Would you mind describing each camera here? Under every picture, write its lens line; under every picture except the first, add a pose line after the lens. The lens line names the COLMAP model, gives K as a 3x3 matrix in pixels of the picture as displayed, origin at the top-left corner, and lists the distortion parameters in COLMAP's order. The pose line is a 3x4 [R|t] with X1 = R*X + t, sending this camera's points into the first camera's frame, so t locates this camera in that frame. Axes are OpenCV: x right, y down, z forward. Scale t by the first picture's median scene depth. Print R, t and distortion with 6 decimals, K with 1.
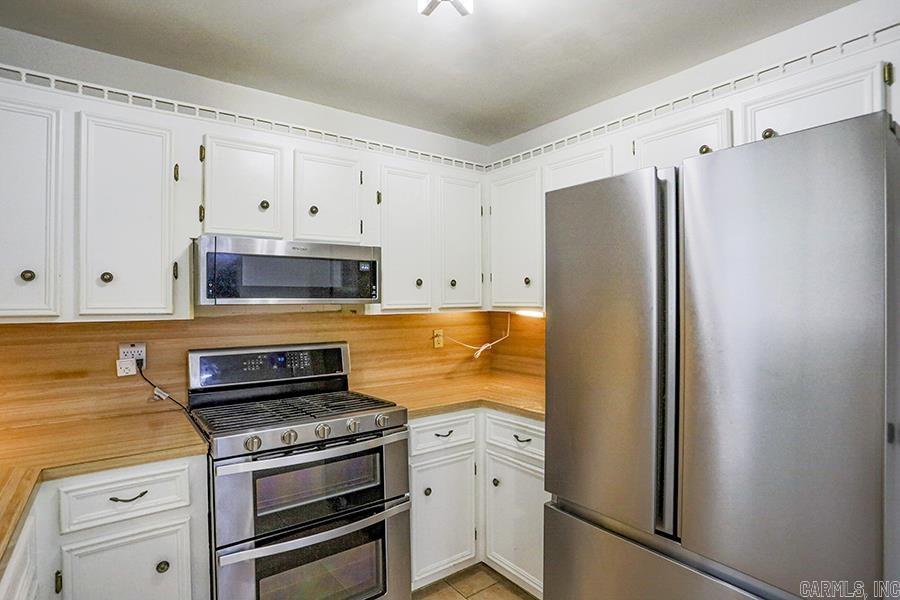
lens RADIAL K [[464.1, 0, 452.2], [0, 464.1, 298.3], [0, 0, 1]] dist [-0.015439, 0.003509]
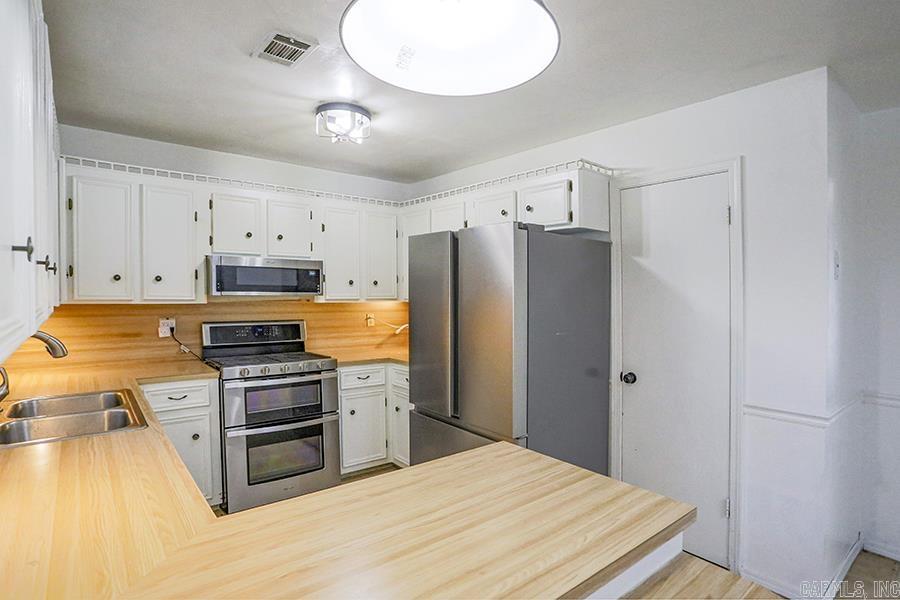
lens RADIAL K [[464.1, 0, 455.7], [0, 464.1, 322.7], [0, 0, 1]] dist [-0.015439, 0.003509]
pose [[0.998910, 0.018150, 0.043013, 0.258962], [-0.021306, 0.997025, 0.074078, -0.027027], [-0.041541, -0.074914, 0.996324, -0.679839]]
